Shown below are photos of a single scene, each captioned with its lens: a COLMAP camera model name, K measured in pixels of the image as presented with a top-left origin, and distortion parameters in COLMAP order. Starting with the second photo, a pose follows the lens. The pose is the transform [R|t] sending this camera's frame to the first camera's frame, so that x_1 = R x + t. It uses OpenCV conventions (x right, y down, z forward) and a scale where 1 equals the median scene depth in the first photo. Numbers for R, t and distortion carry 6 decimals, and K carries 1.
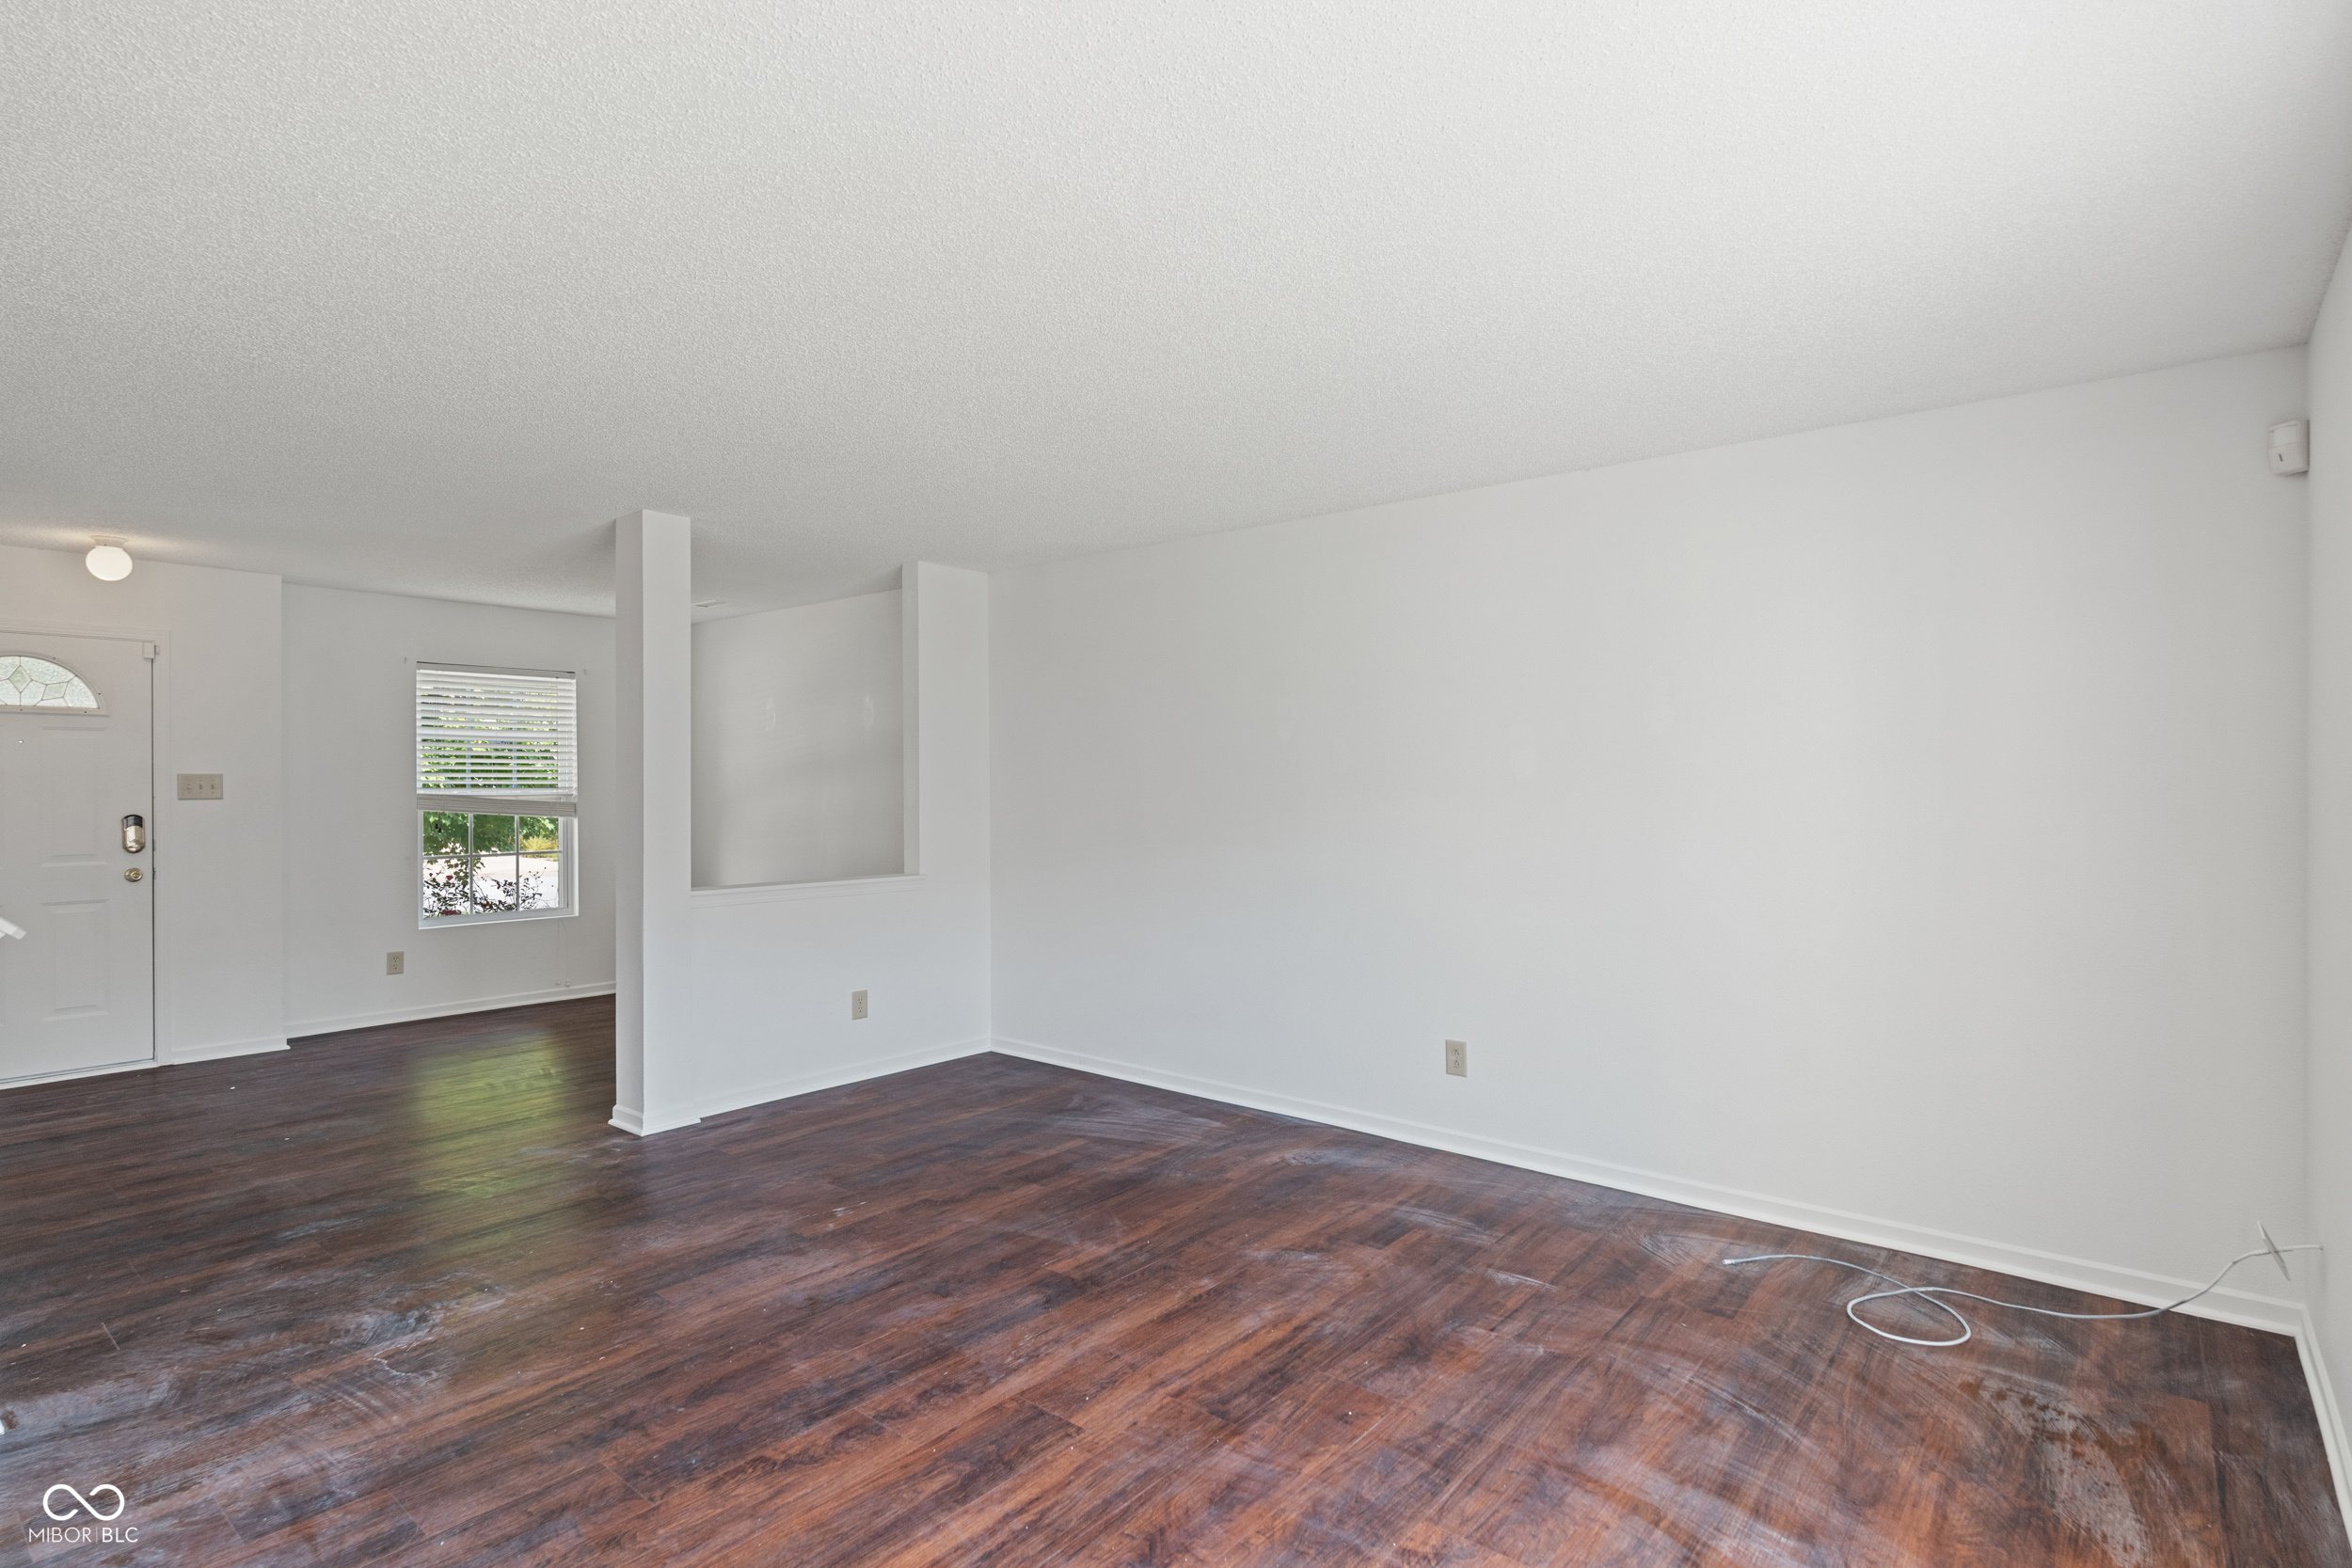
lens RADIAL K [[1173.8, 0, 1178.9], [0, 1173.8, 785.3], [0, 0, 1]] dist [-0.004658, -0.000365]
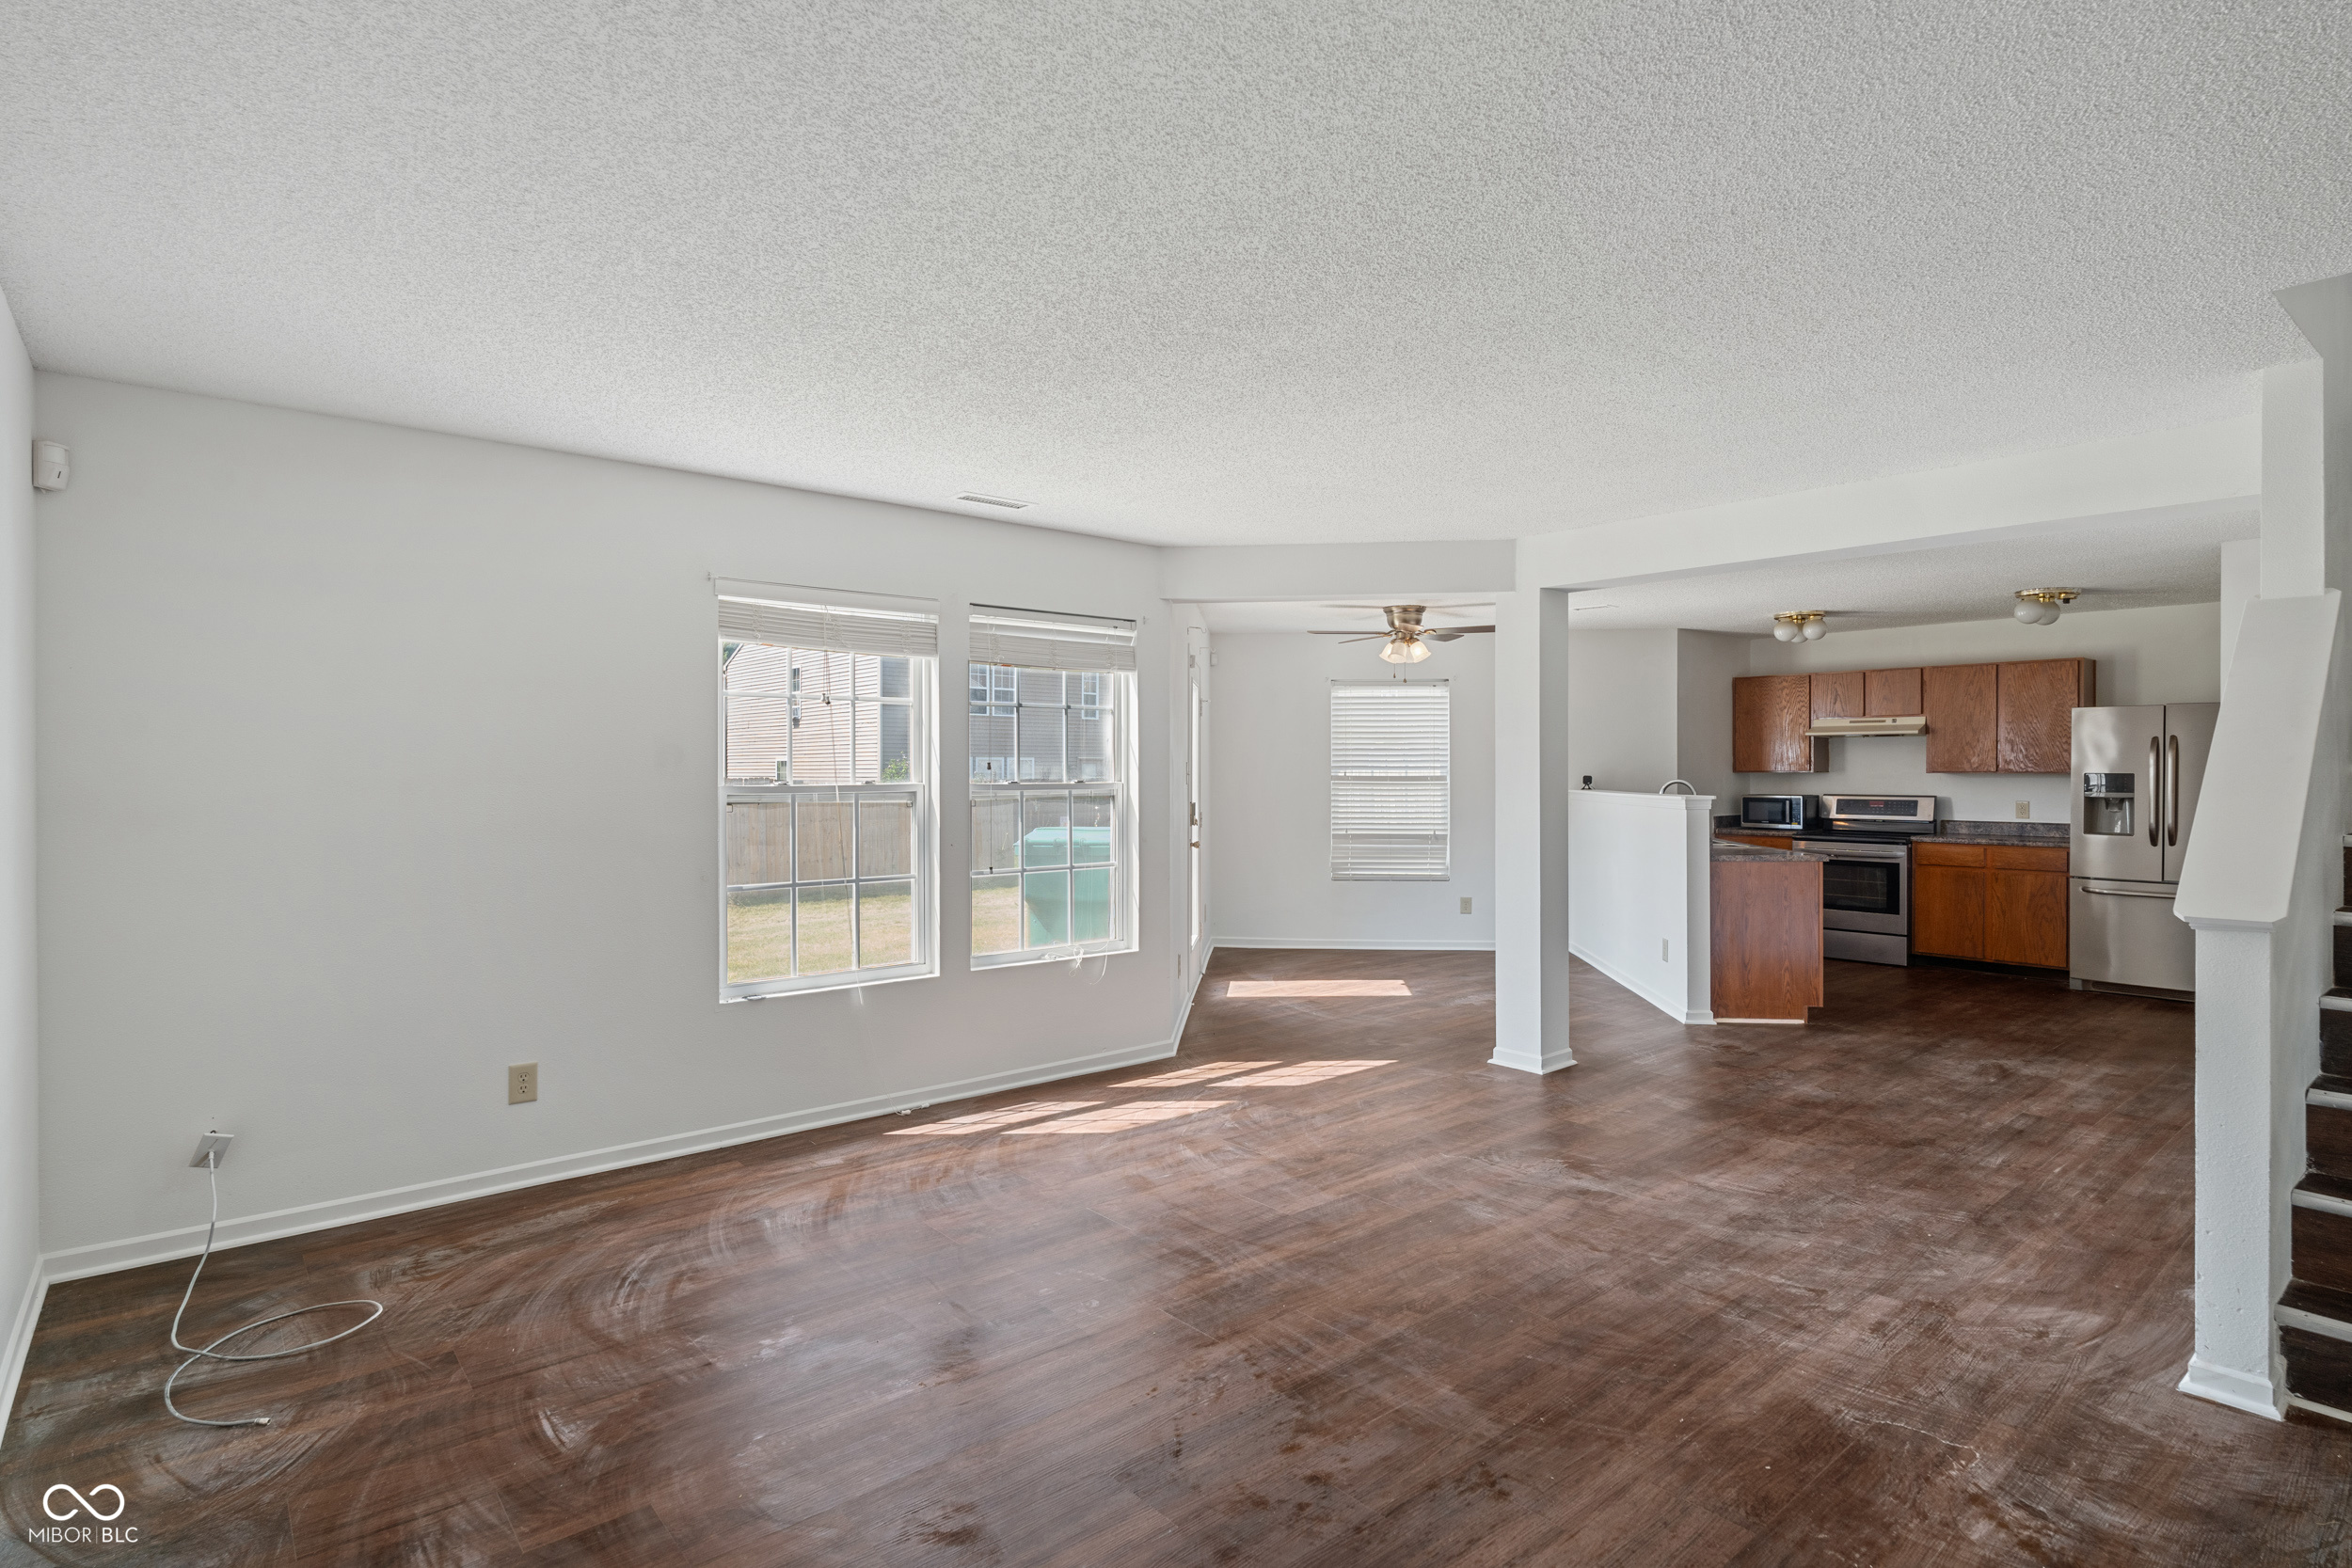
lens RADIAL K [[1173.8, 0, 1165.6], [0, 1173.8, 777.3], [0, 0, 1]] dist [-0.004658, -0.000365]
pose [[-0.982777, 0.001086, 0.184790, -0.291292], [0.002917, 0.999949, 0.009639, -0.006485], [-0.184770, 0.010012, -0.982731, 2.065497]]
